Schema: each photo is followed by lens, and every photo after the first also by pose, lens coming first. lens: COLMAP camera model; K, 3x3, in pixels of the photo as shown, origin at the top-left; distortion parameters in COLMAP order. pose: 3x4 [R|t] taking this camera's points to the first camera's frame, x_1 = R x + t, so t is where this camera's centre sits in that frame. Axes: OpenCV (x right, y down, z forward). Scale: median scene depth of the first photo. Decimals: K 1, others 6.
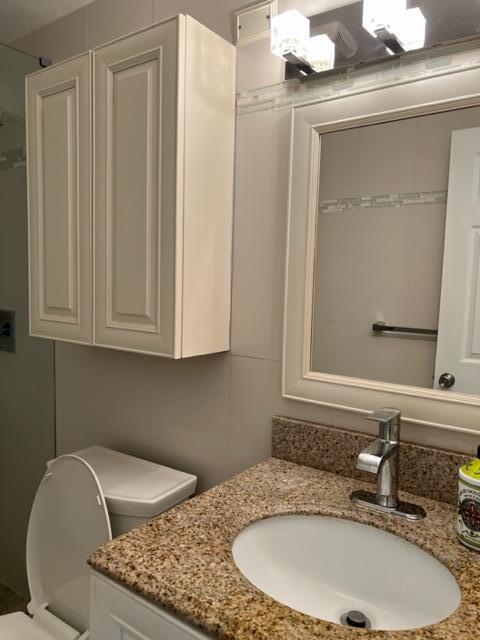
lens RADIAL K [[483.6, 0, 240.0], [0, 483.6, 320.0], [0, 0, 1]] dist [0.046950, -0.049996]
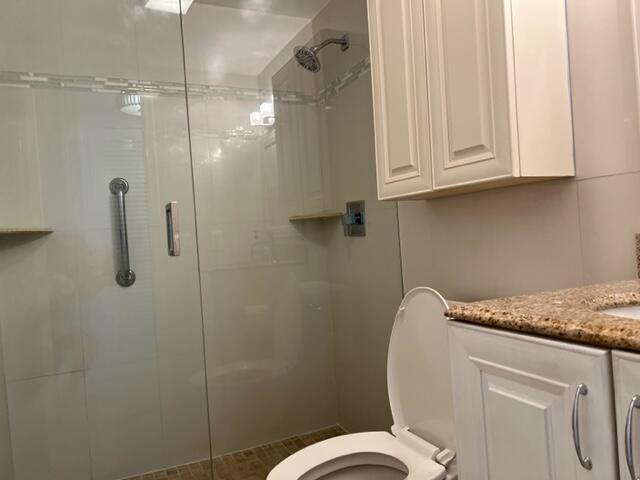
lens RADIAL K [[483.9, 0, 320.0], [0, 483.9, 240.0], [0, 0, 1]] dist [0.014225, 0.001580]
pose [[0.871368, -0.078458, -0.484317, -0.006815], [0.043286, 0.995576, -0.083400, 0.279532], [0.488717, 0.051708, 0.870908, -0.078809]]
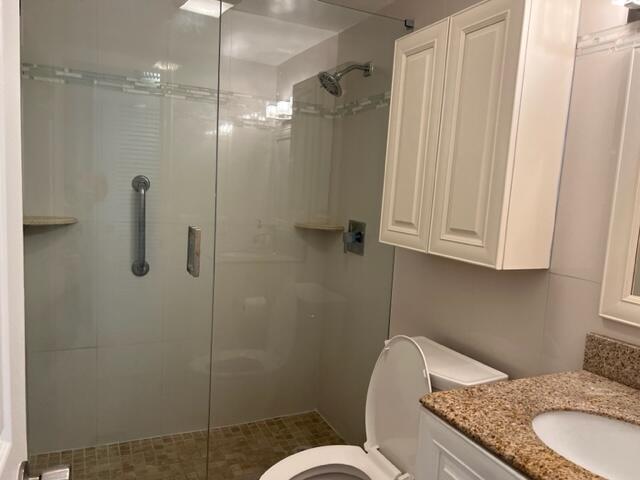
lens RADIAL K [[483.6, 0, 320.5], [0, 483.6, 246.1], [0, 0, 1]] dist [0.046950, -0.049996]
pose [[0.879863, 0.083236, -0.467881, 0.039779], [-0.077078, 0.996501, 0.032330, 0.018102], [0.468935, 0.007617, 0.883200, -0.262509]]
